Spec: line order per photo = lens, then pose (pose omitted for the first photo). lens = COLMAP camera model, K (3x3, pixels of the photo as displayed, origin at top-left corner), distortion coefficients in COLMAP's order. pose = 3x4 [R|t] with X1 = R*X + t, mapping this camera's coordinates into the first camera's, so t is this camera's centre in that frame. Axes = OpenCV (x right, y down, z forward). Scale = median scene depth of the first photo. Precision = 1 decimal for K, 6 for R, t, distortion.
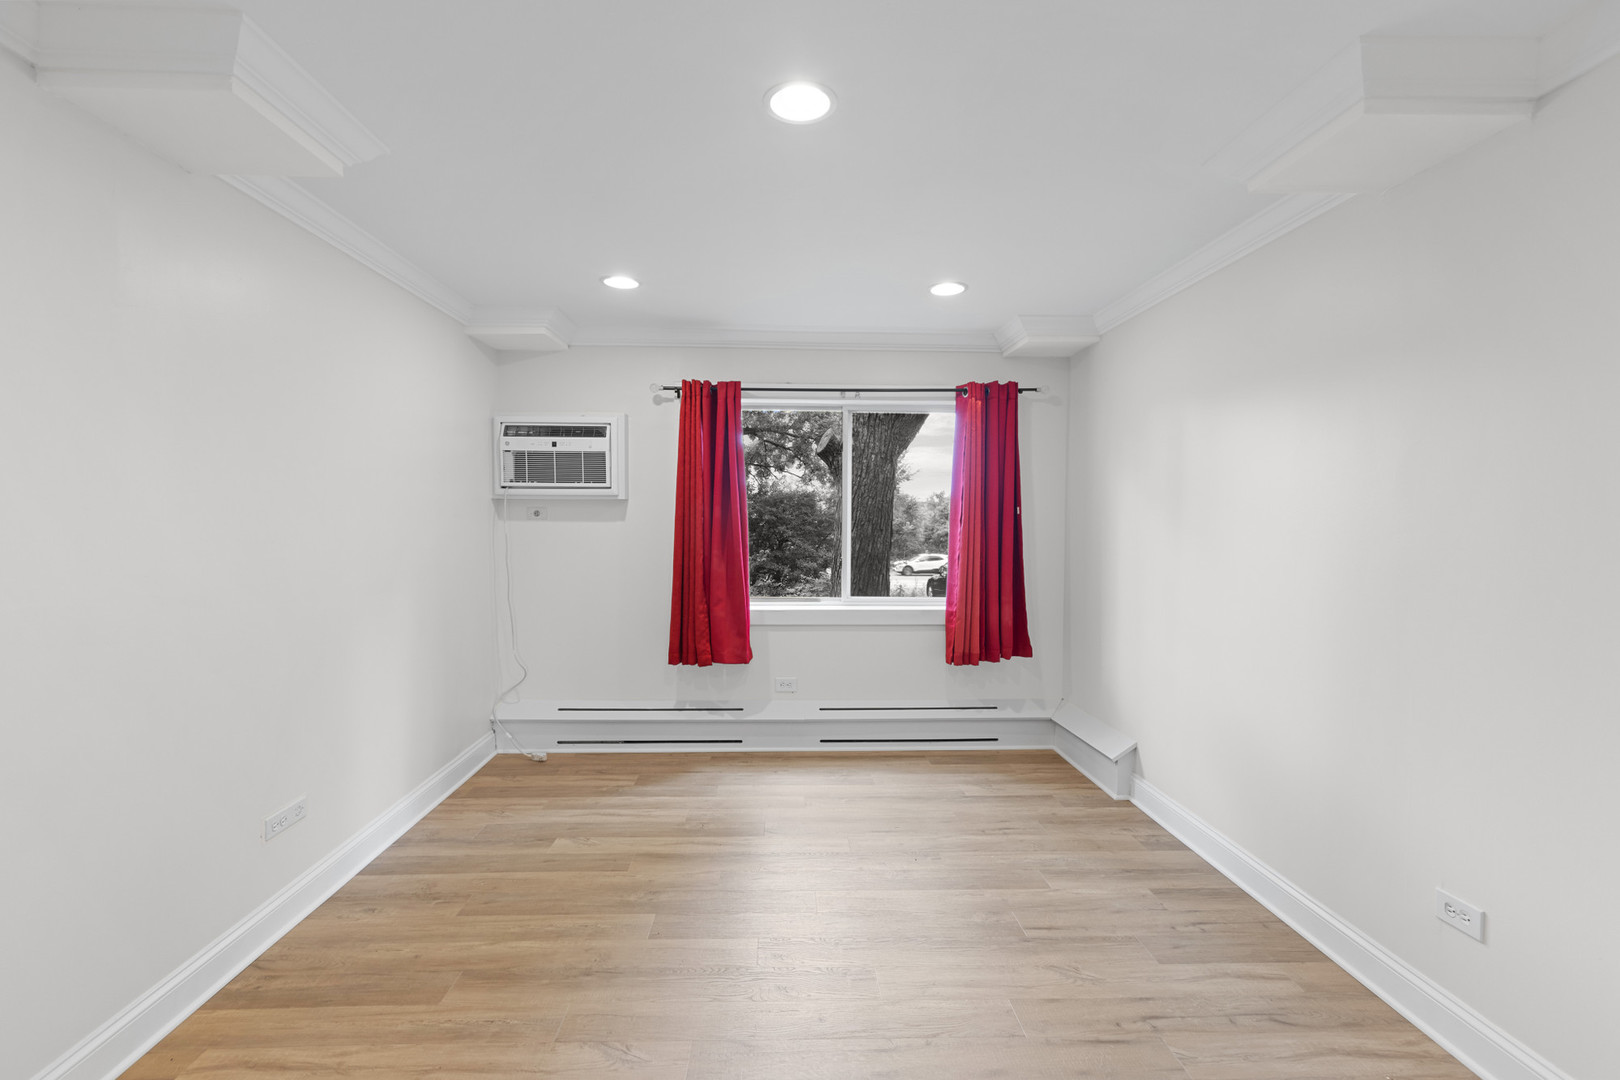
lens RADIAL K [[733.5, 0, 810.0], [0, 733.5, 540.0], [0, 0, 1]] dist [0.000926, 0.000528]
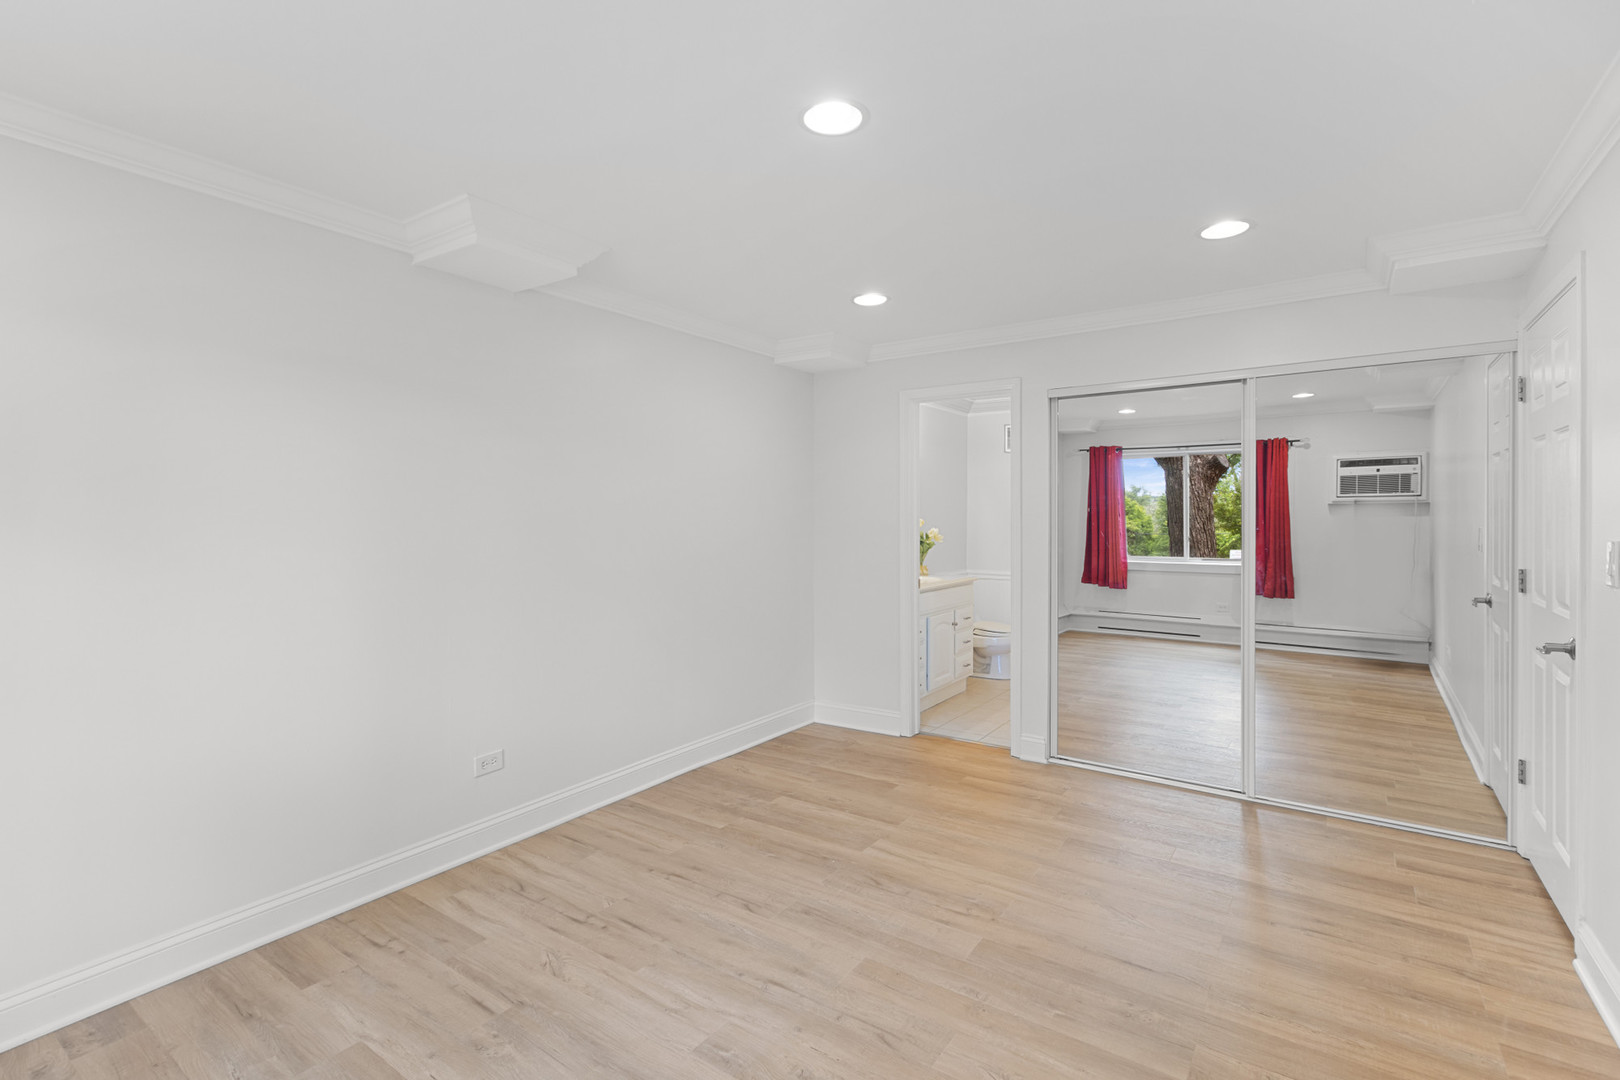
lens RADIAL K [[736.4, 0, 811.3], [0, 736.4, 515.0], [0, 0, 1]] dist [0.002302, 0.000537]
pose [[-0.802182, -0.001664, 0.597078, -0.282231], [0.016919, 0.999531, 0.025517, -0.020693], [-0.596840, 0.030571, -0.801777, 0.856071]]
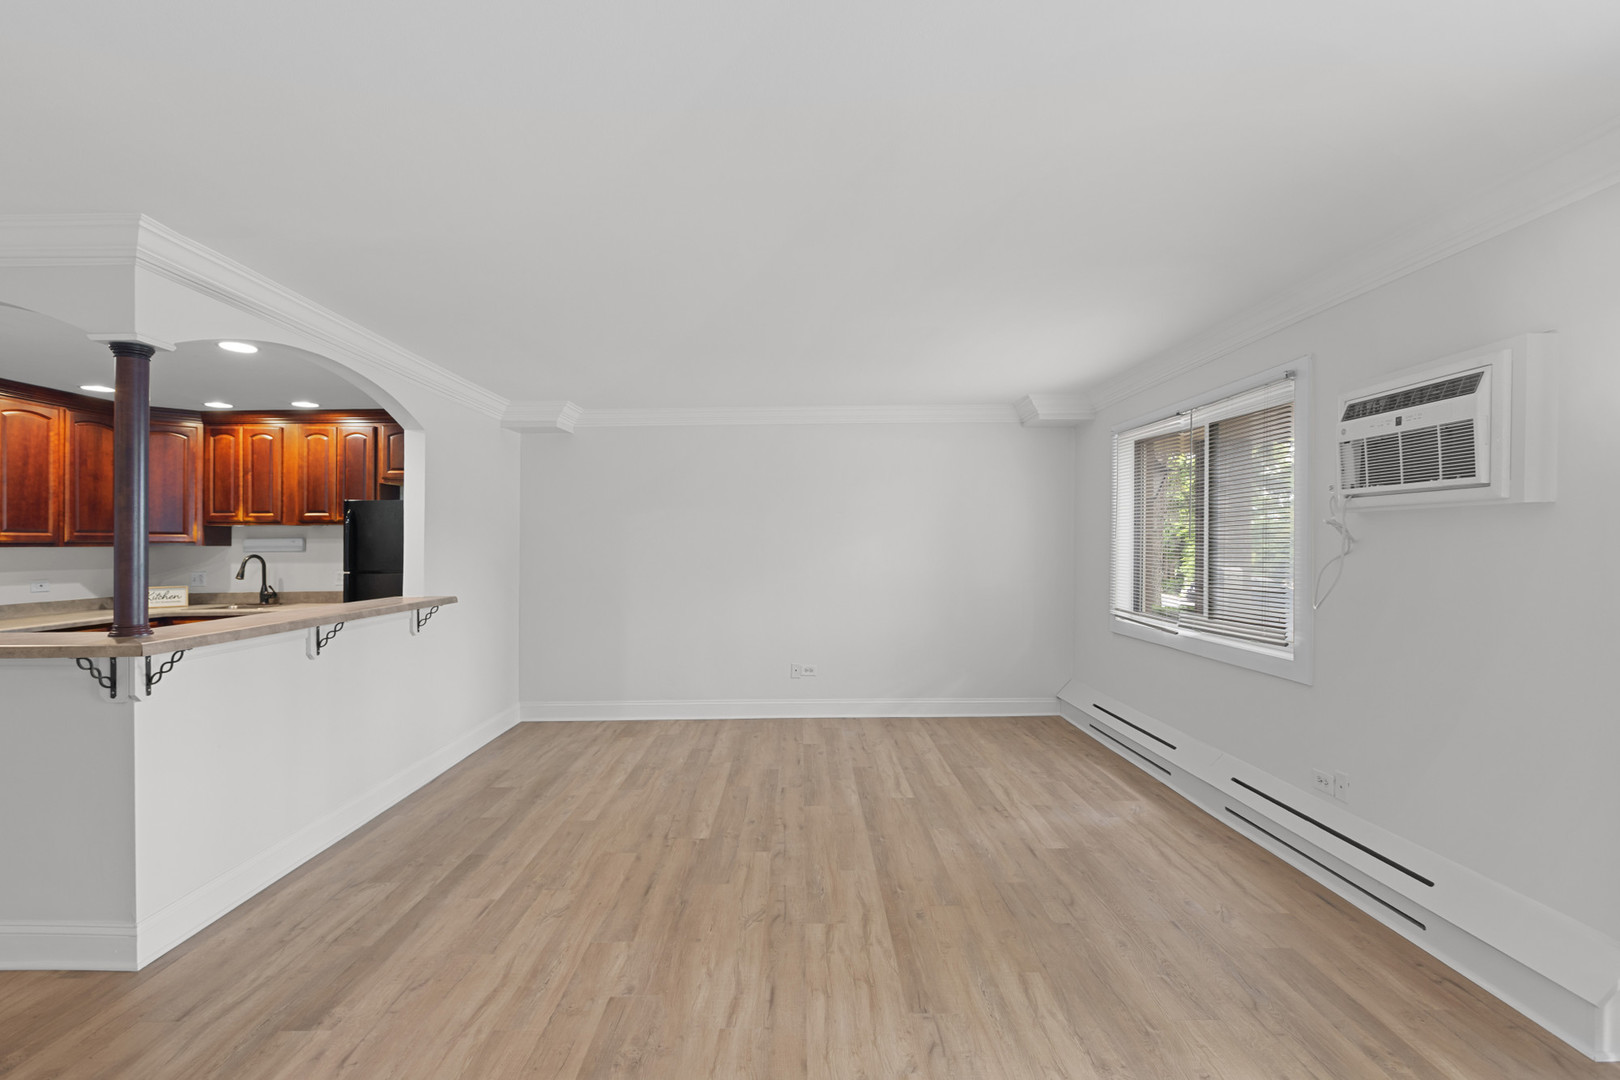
lens RADIAL K [[763.1, 0, 807.7], [0, 763.1, 552.2], [0, 0, 1]] dist [-0.002976, -0.000208]
pose [[-0.014190, 0.006444, -0.999879, 0.294048], [-0.024627, 0.999674, 0.006792, -0.013731], [0.999596, 0.024720, -0.014026, 0.520799]]
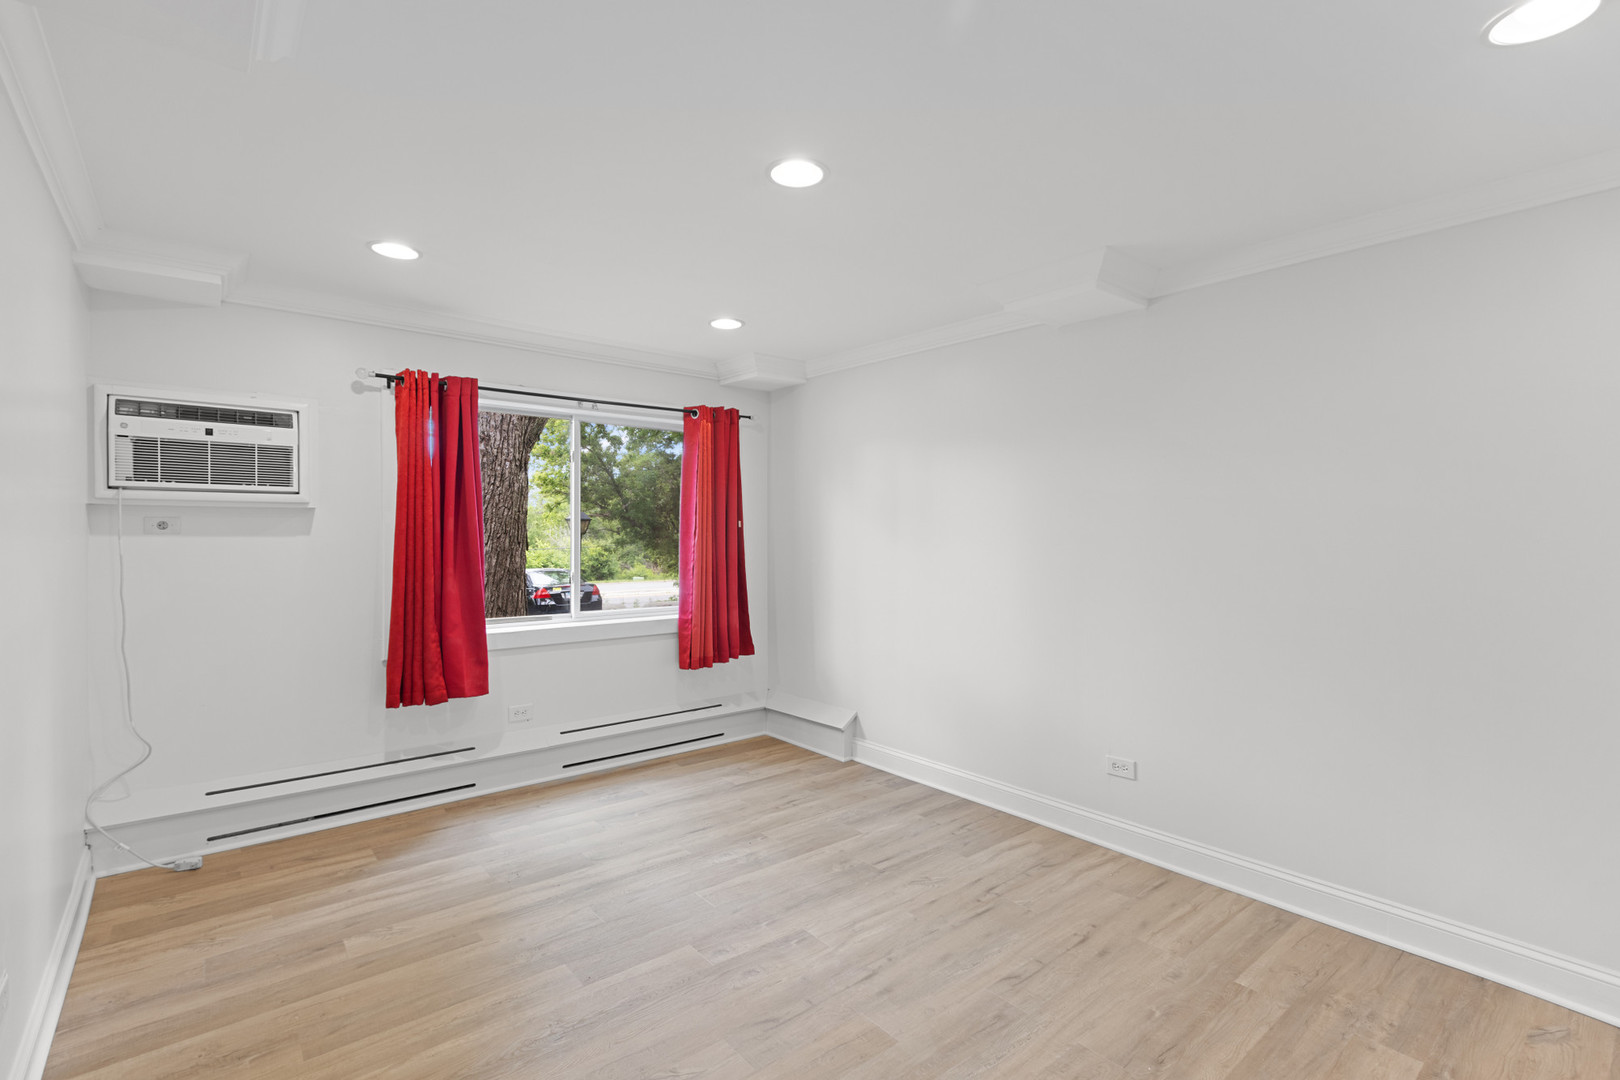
lens RADIAL K [[748.4, 0, 817.9], [0, 748.4, 530.3], [0, 0, 1]] dist [0.000681, 0.000125]
pose [[0.785342, -0.001348, 0.619061, -0.334893], [0.018655, 0.999595, -0.021490, -0.004000], [-0.618781, 0.028425, 0.785049, 0.032851]]
